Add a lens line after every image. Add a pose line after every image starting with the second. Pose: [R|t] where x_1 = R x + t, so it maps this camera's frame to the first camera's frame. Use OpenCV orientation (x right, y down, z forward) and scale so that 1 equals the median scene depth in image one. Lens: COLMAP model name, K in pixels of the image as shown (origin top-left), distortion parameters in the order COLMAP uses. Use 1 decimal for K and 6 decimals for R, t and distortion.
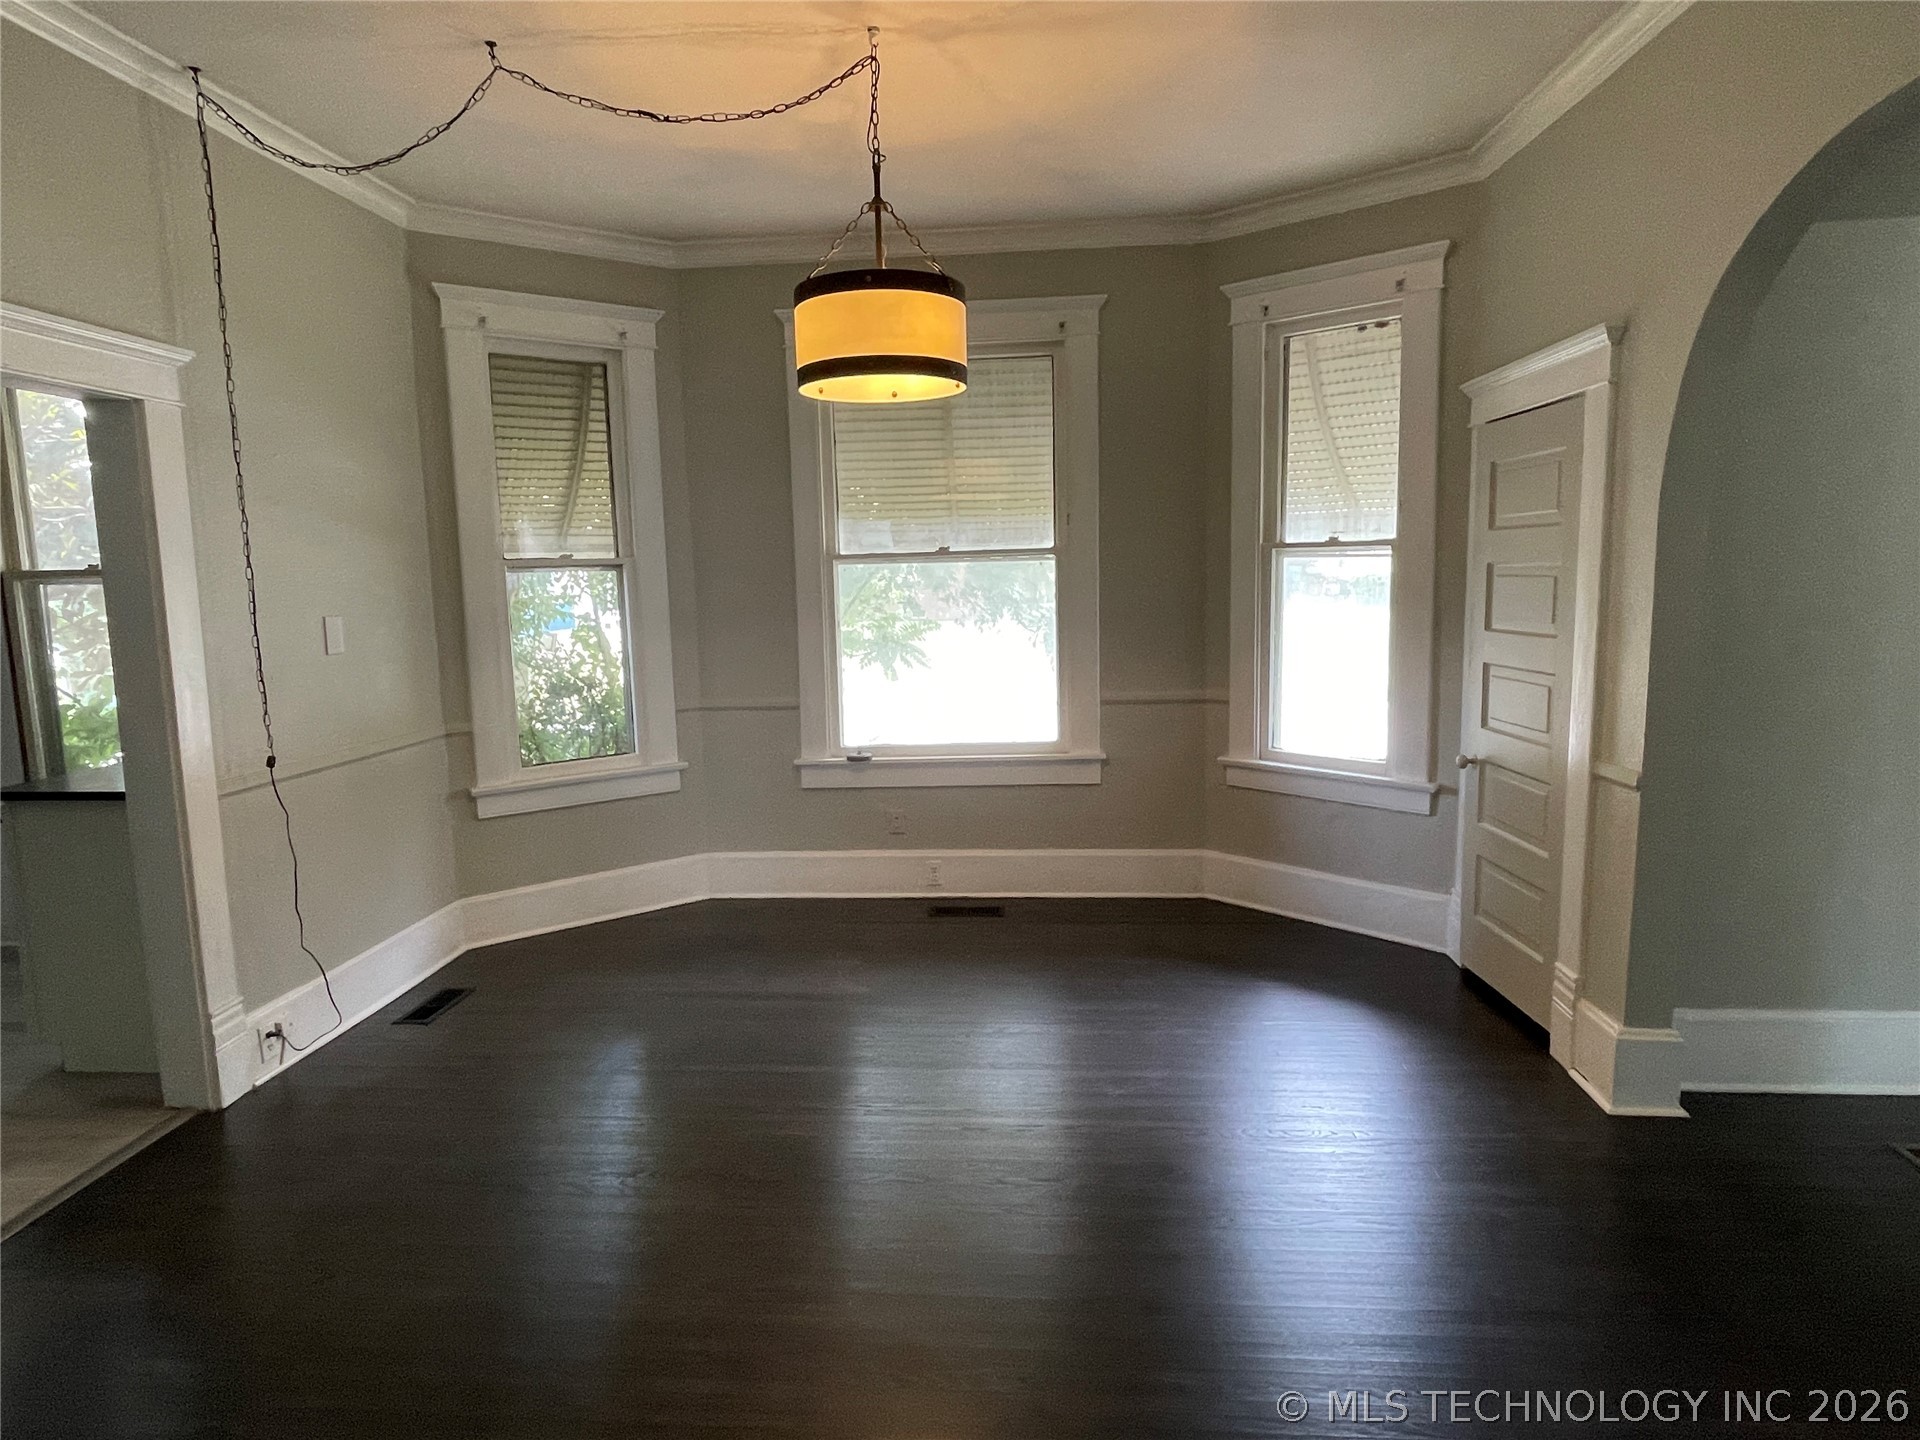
lens RADIAL K [[1073.1, 0, 955.3], [0, 1073.1, 719.4], [0, 0, 1]] dist [-0.028055, -0.000825]
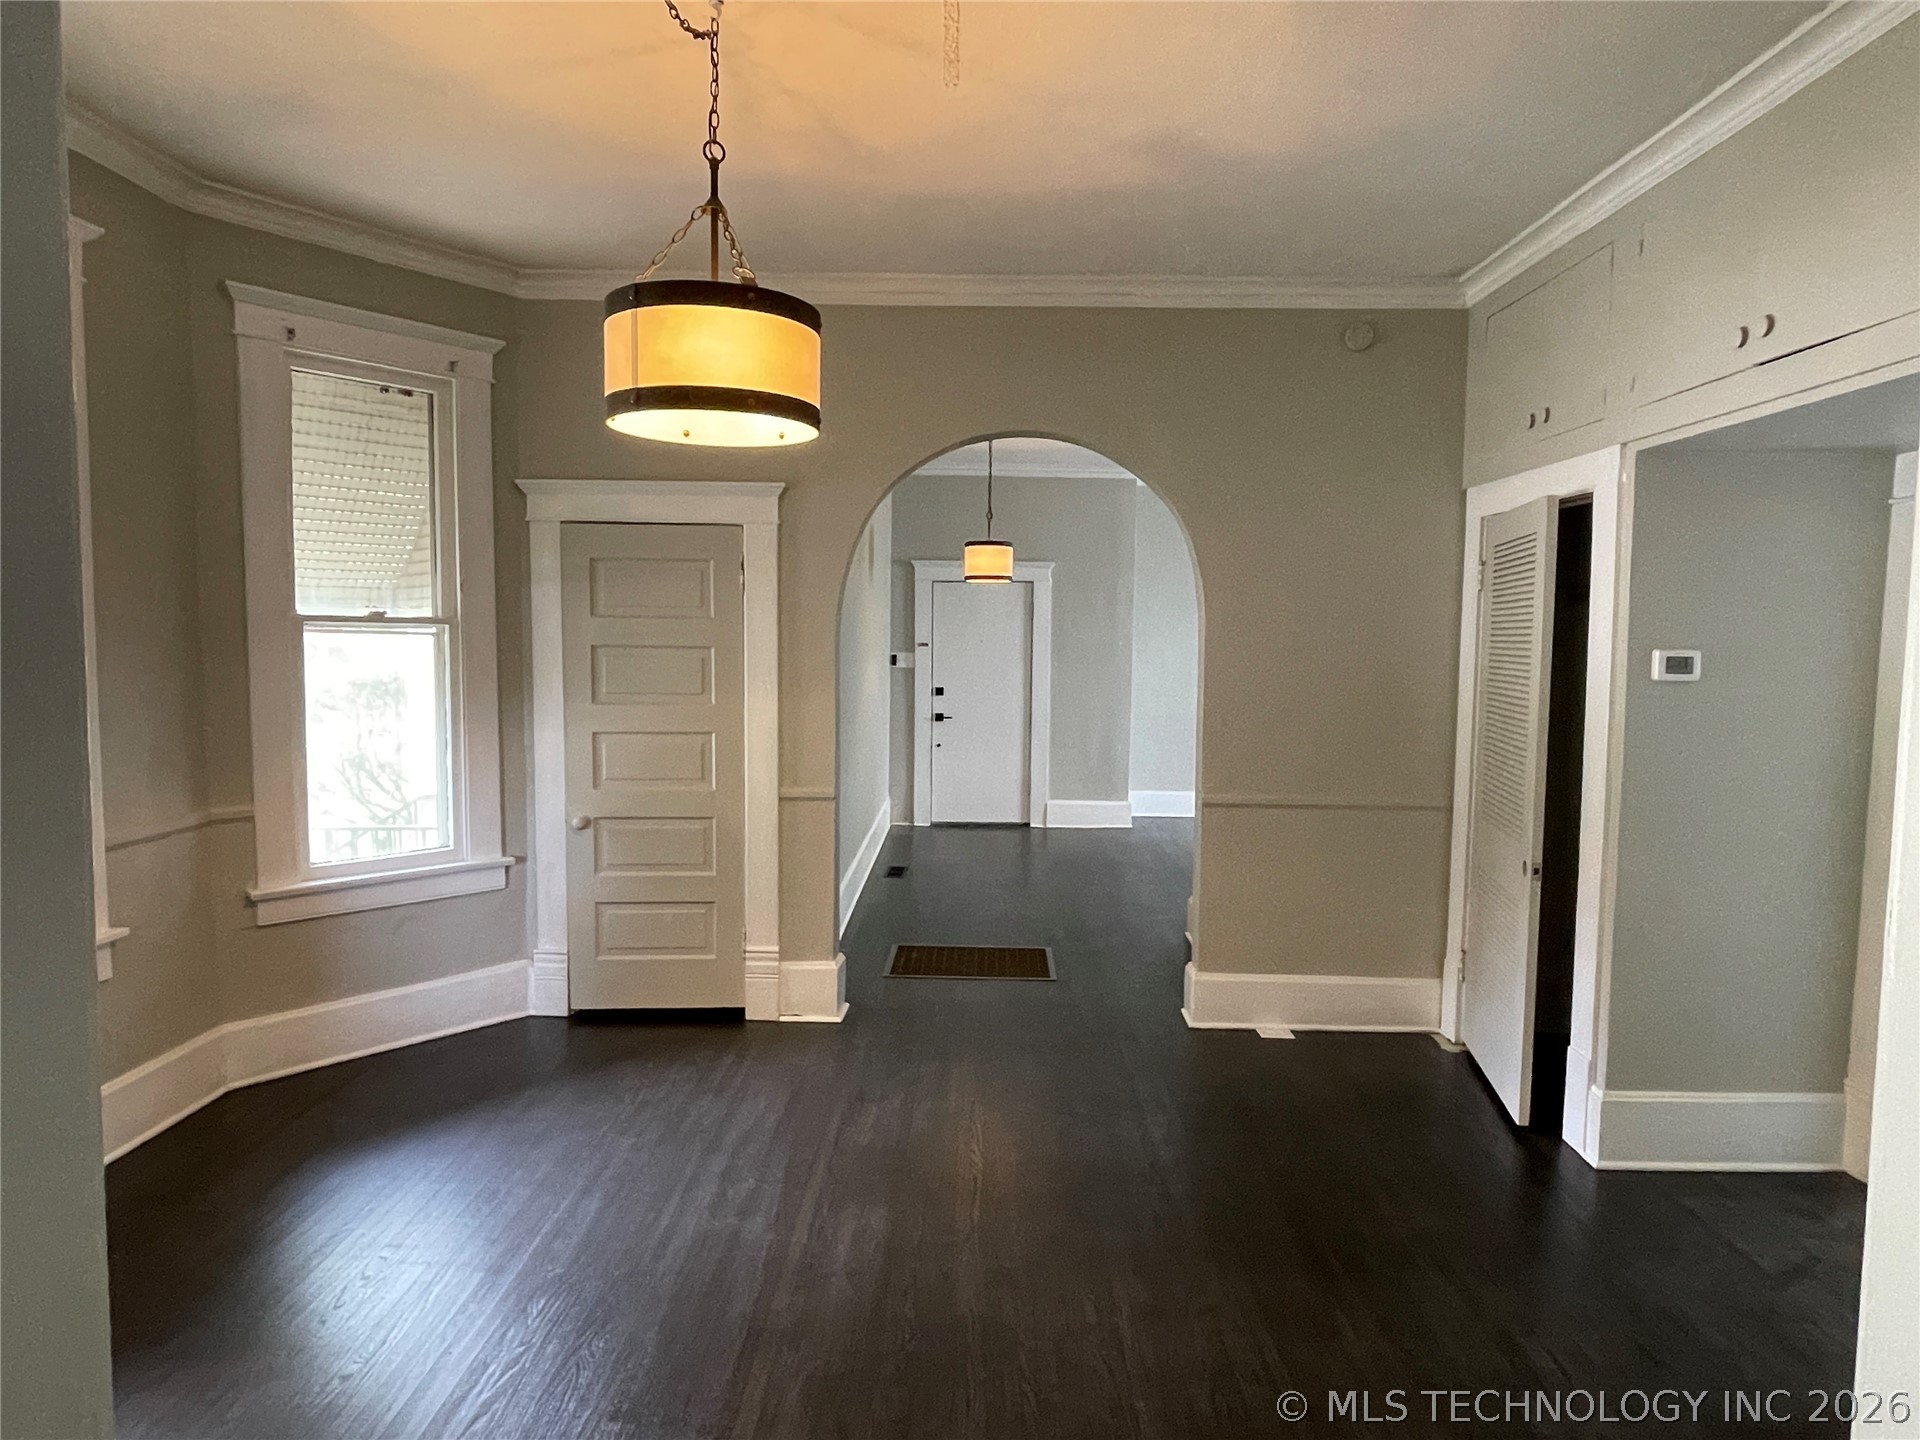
lens RADIAL K [[1119.6, 0, 963.3], [0, 1119.6, 706.4], [0, 0, 1]] dist [-0.025985, -0.000903]
pose [[-0.061305, -0.038776, 0.997366, -0.611756], [0.123306, 0.991296, 0.046120, -0.074688], [-0.990473, 0.125809, -0.055990, 0.577502]]
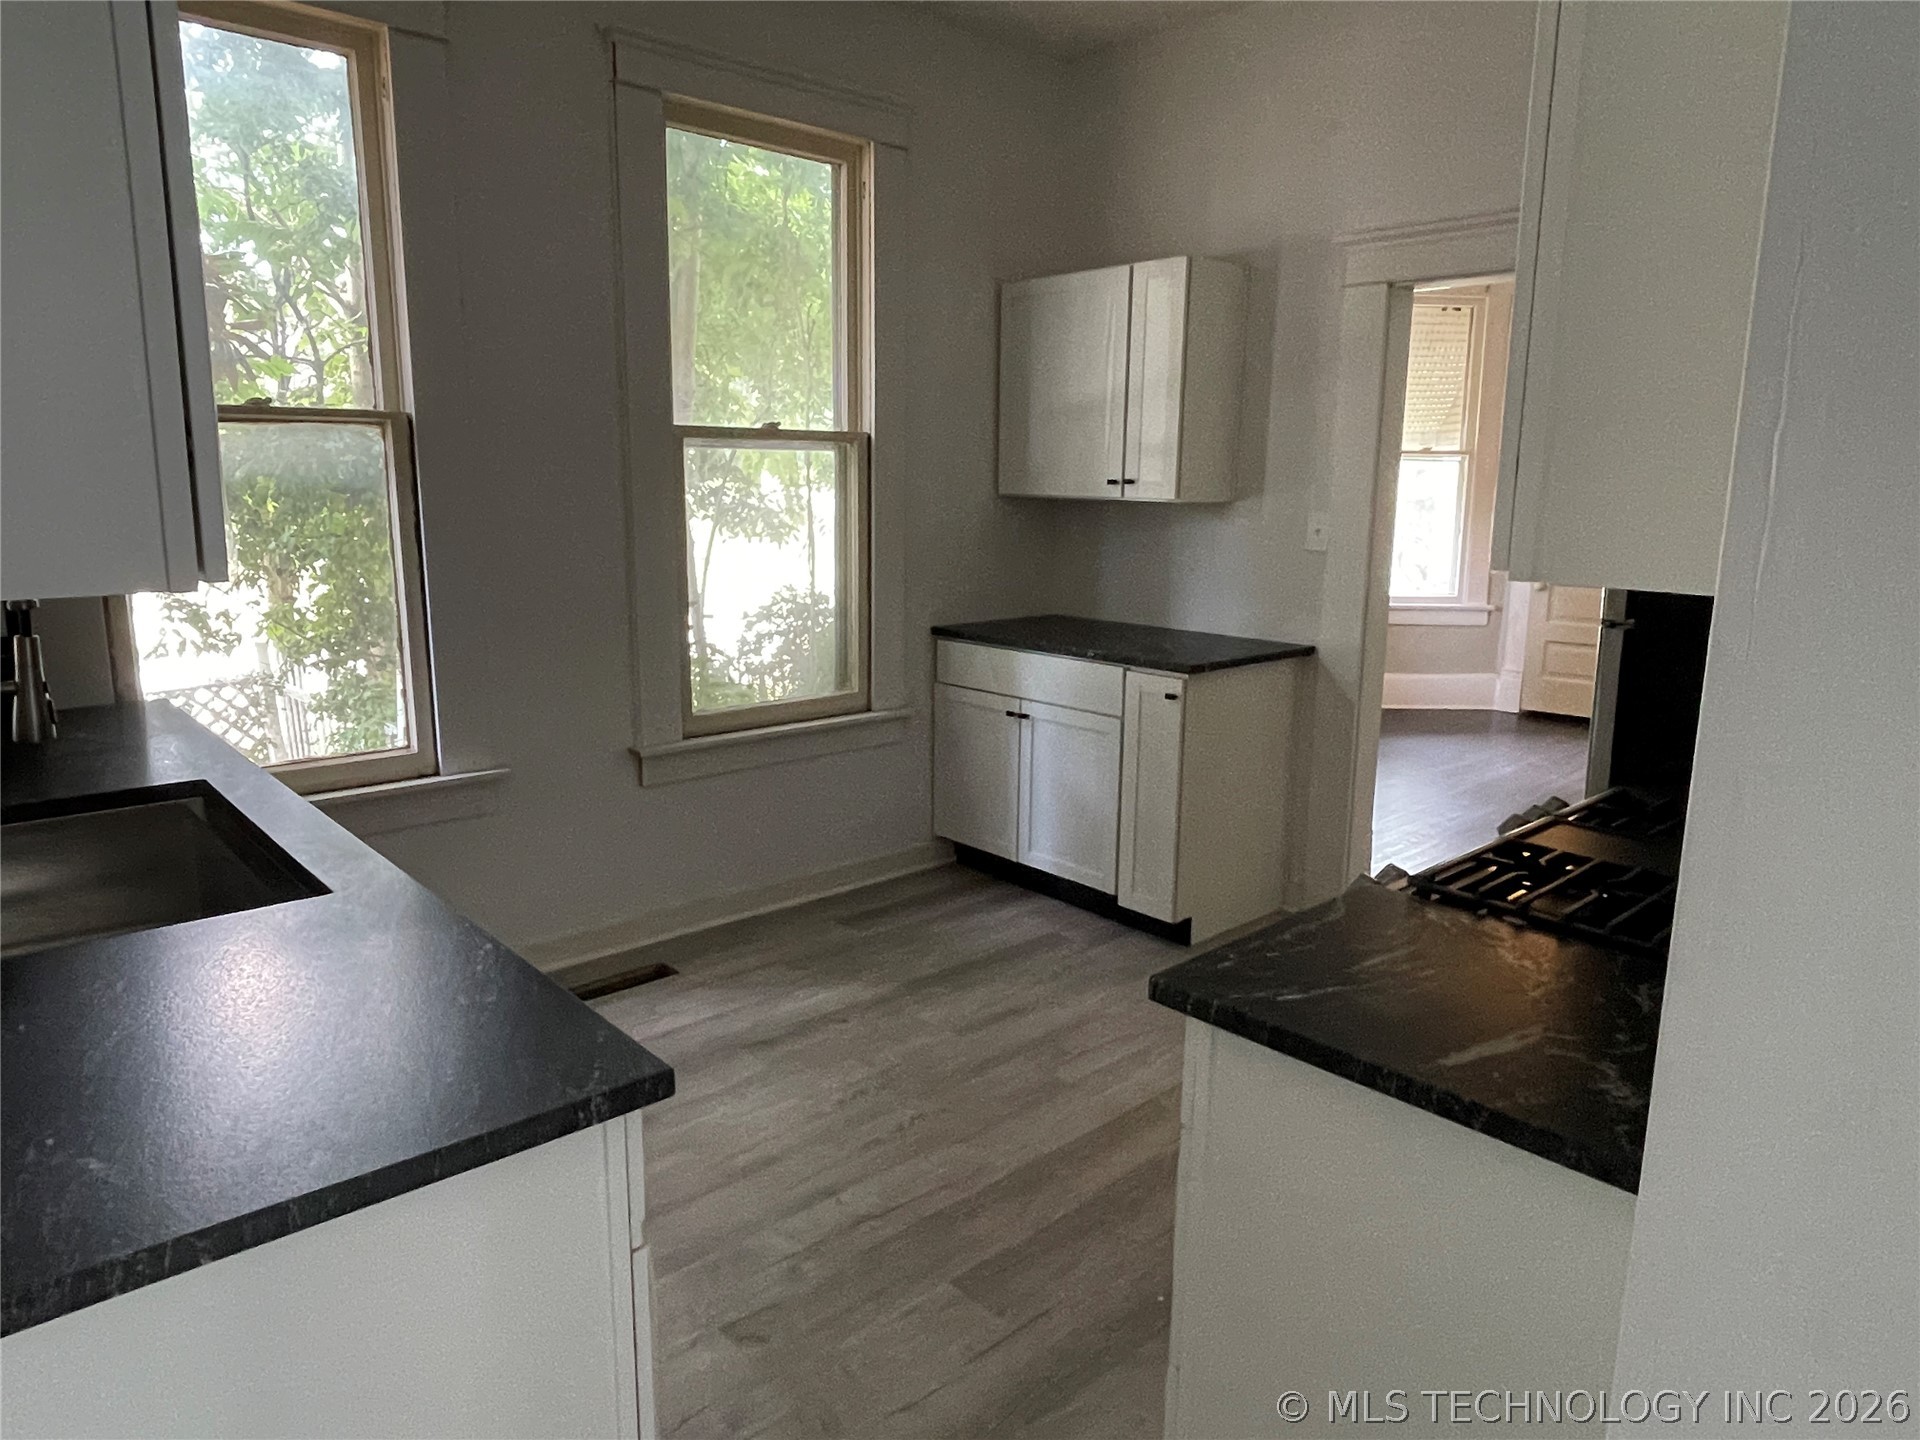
lens RADIAL K [[1227.3, 0, 967.7], [0, 1227.3, 714.4], [0, 0, 1]] dist [0.000074, 0.000071]
pose [[0.688148, -0.109885, 0.717201, -1.376833], [0.071101, 0.993921, 0.084061, 0.011011], [-0.722078, -0.006852, 0.691778, 0.270807]]
